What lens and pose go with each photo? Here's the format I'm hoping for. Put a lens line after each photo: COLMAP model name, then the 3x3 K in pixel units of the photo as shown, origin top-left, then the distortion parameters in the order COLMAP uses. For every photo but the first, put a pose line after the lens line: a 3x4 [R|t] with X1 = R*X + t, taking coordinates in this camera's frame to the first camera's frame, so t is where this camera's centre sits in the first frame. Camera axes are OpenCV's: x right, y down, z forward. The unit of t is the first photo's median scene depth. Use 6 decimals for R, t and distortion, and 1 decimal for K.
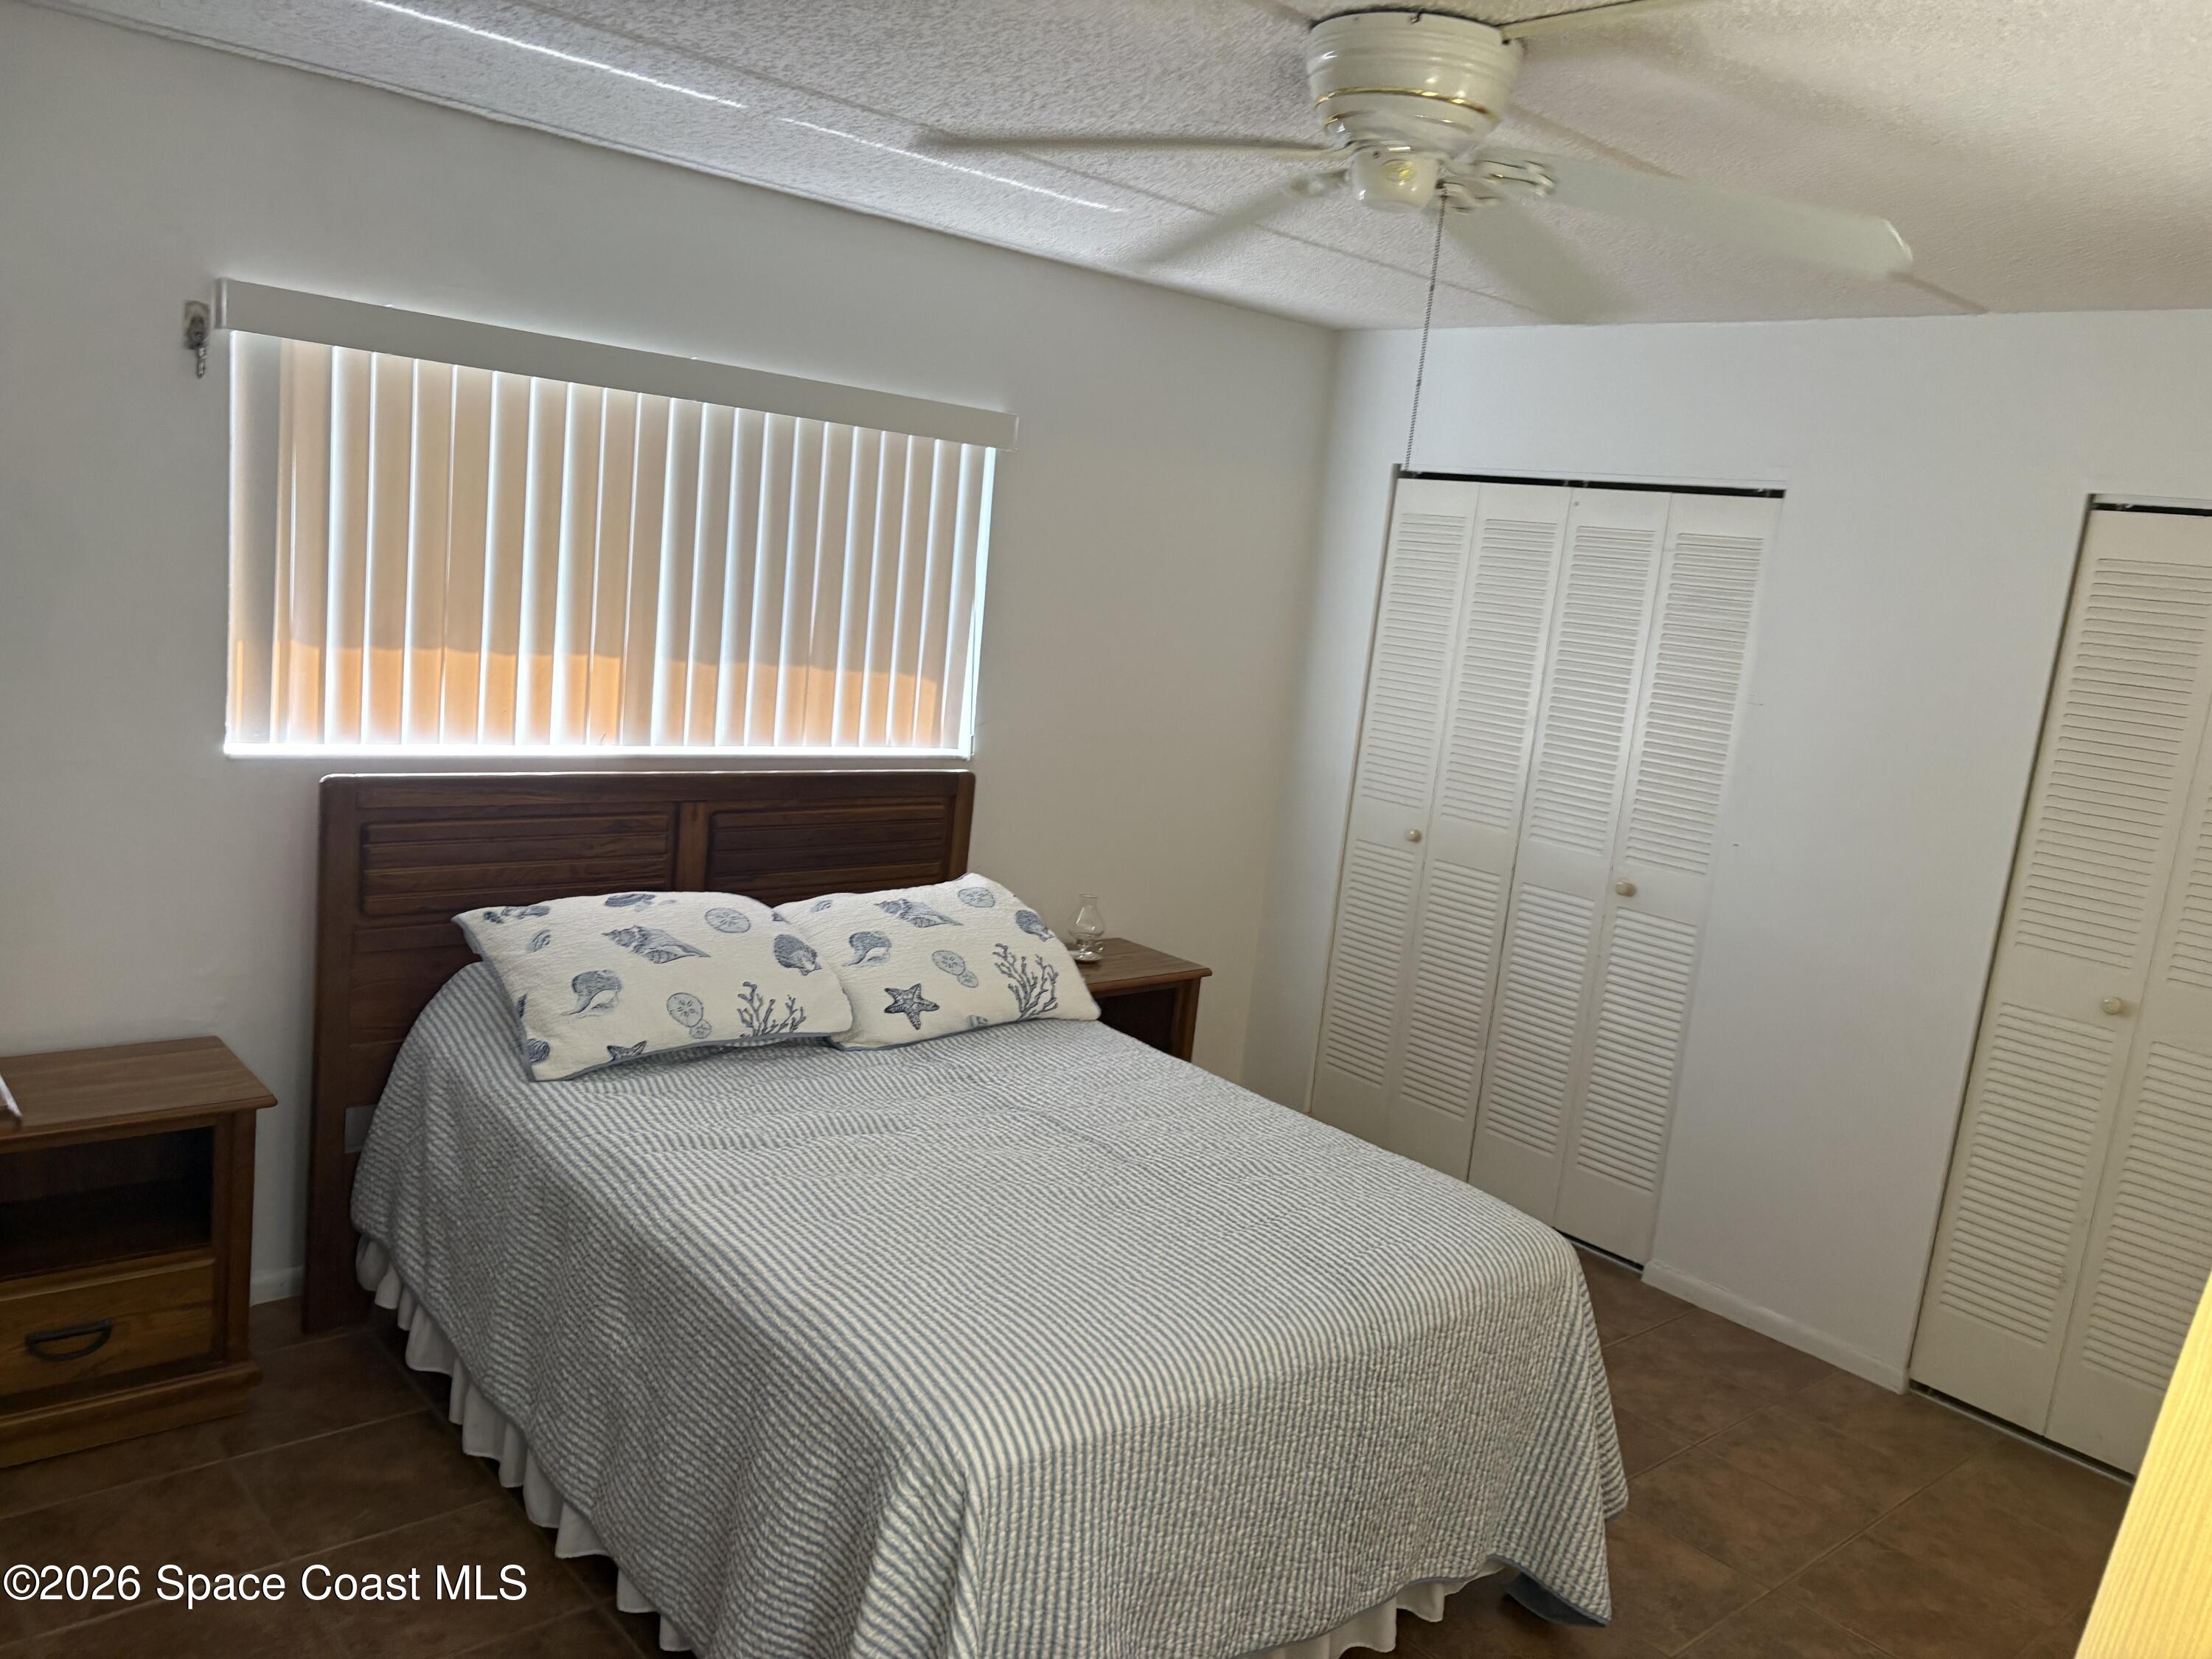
lens RADIAL K [[1689.5, 0, 1101.5], [0, 1689.5, 808.1], [0, 0, 1]] dist [0.046579, -0.023746]
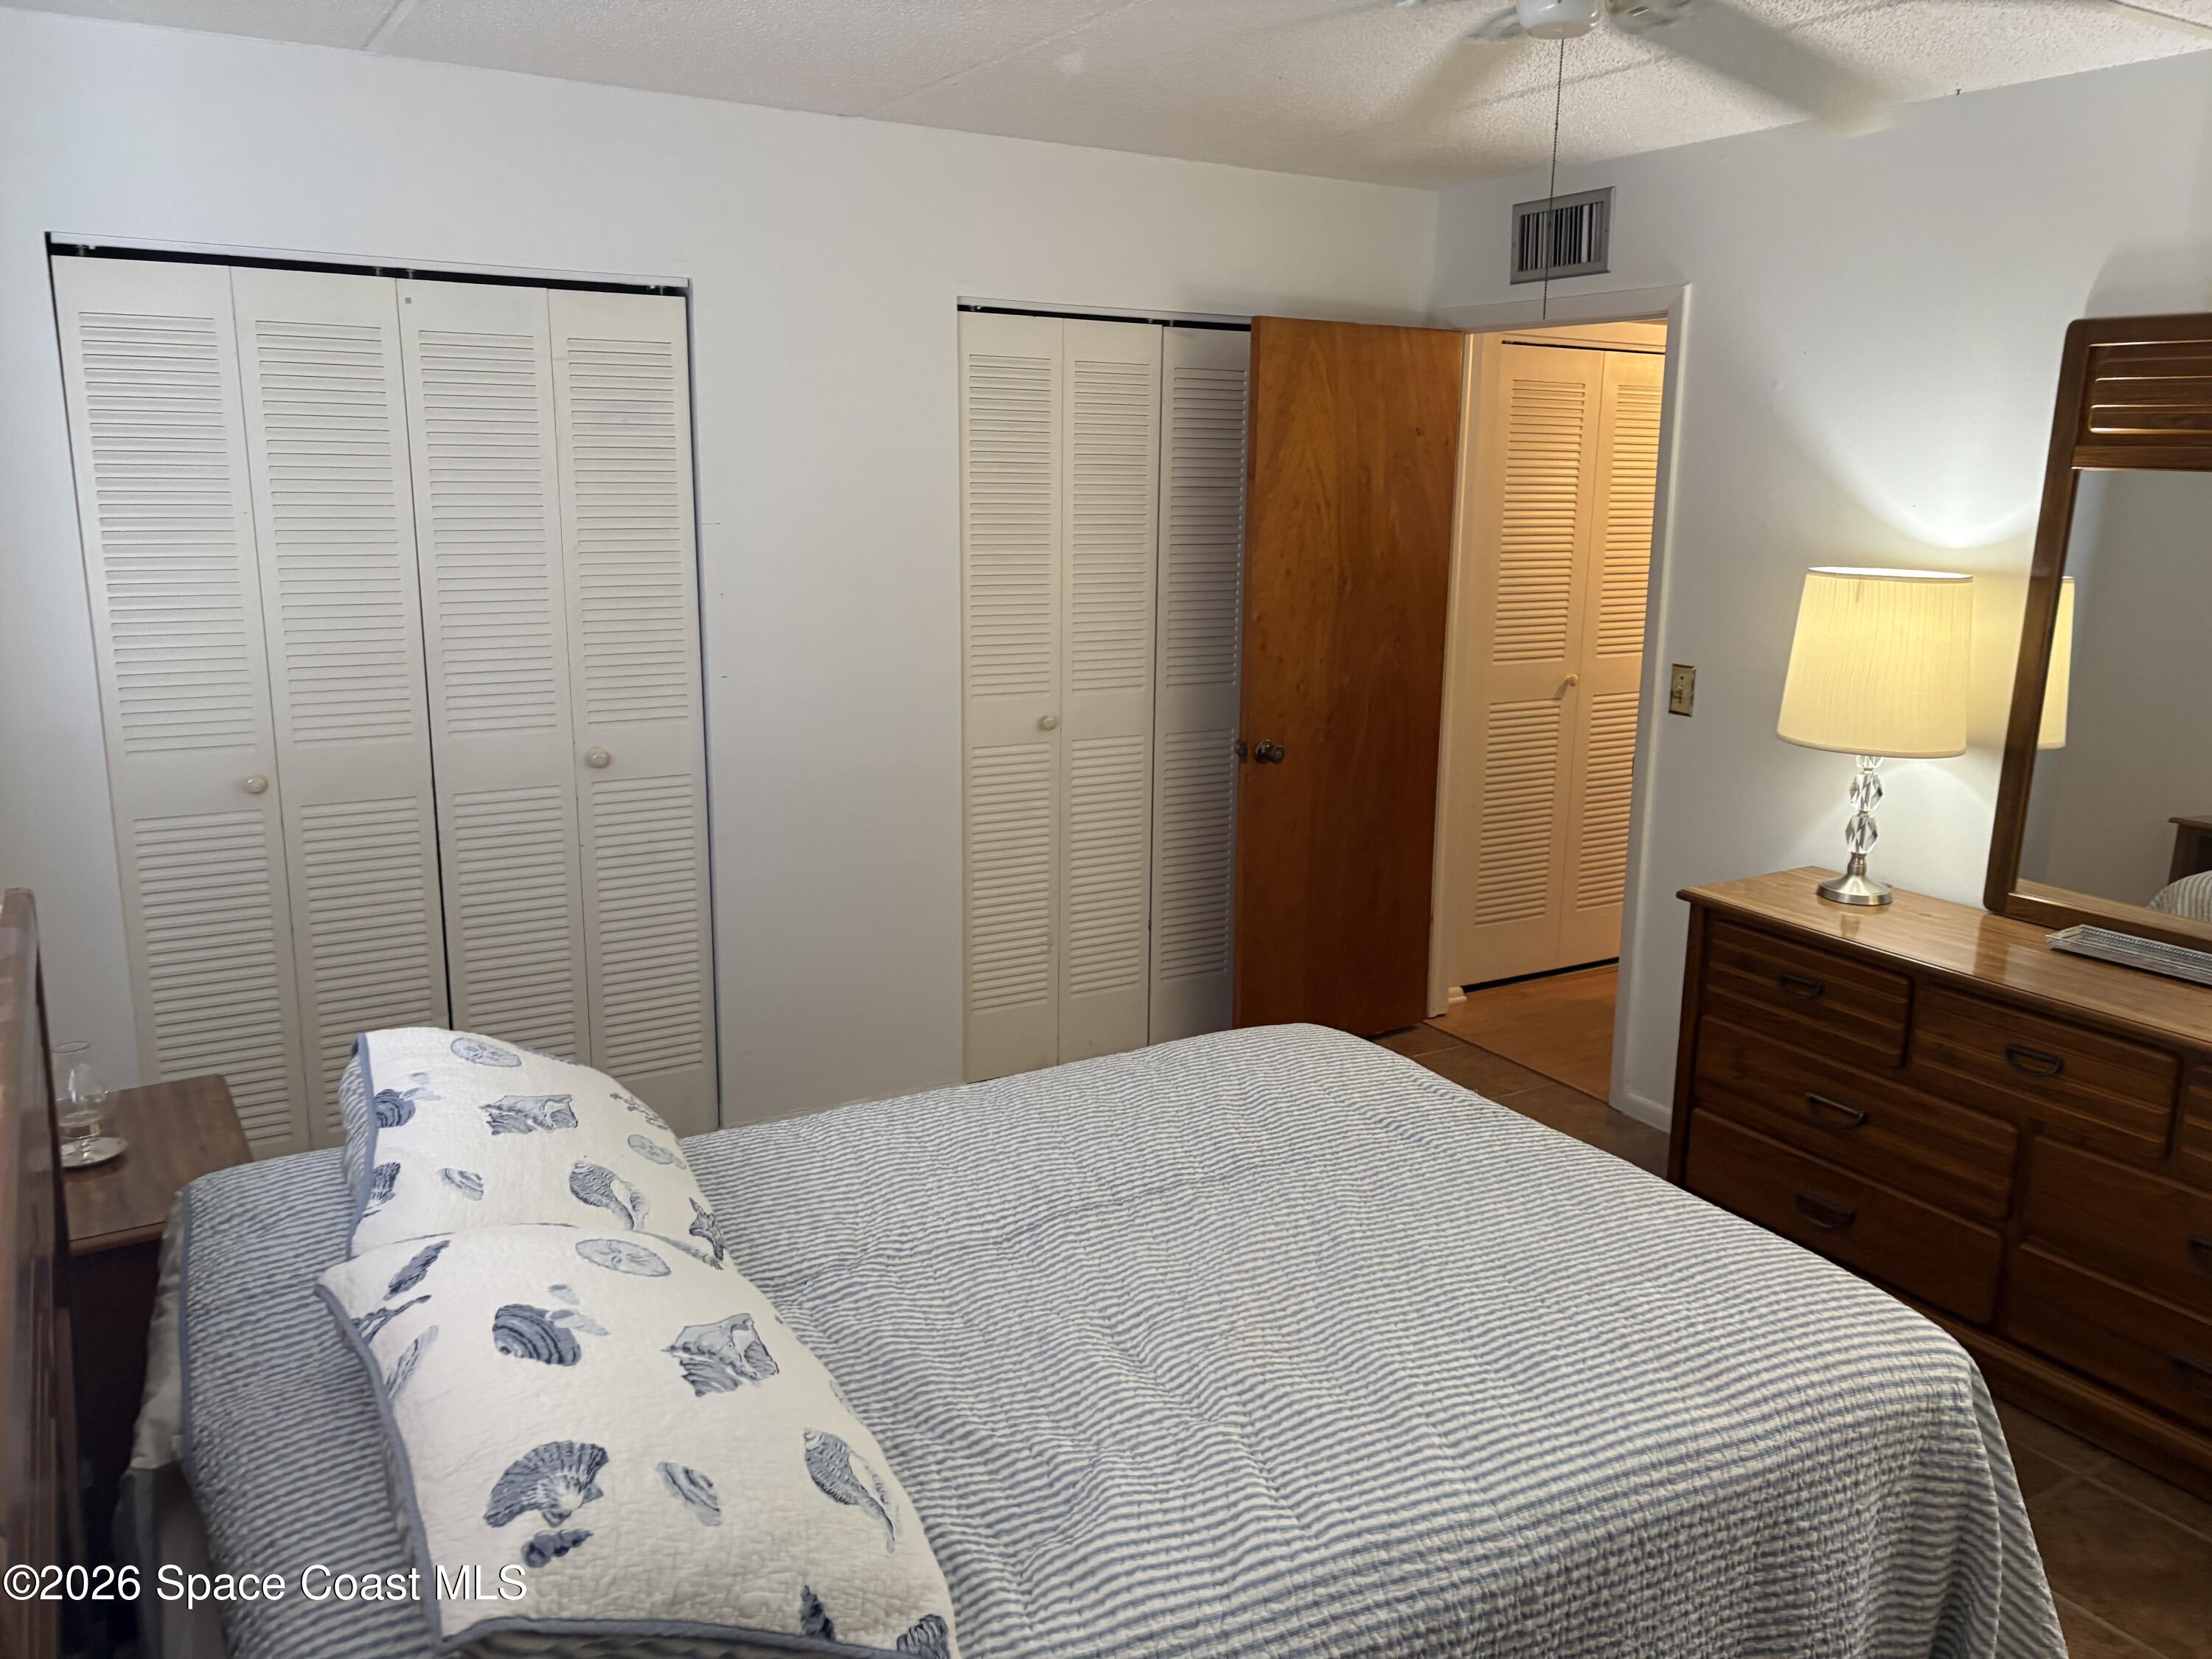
lens RADIAL K [[1689.5, 0, 1118.0], [0, 1689.5, 834.7], [0, 0, 1]] dist [0.046579, -0.023746]
pose [[0.204061, -0.323526, 0.923954, -0.456714], [0.153502, 0.942713, 0.296193, -0.133990], [-0.966849, 0.081387, 0.242033, 0.534652]]
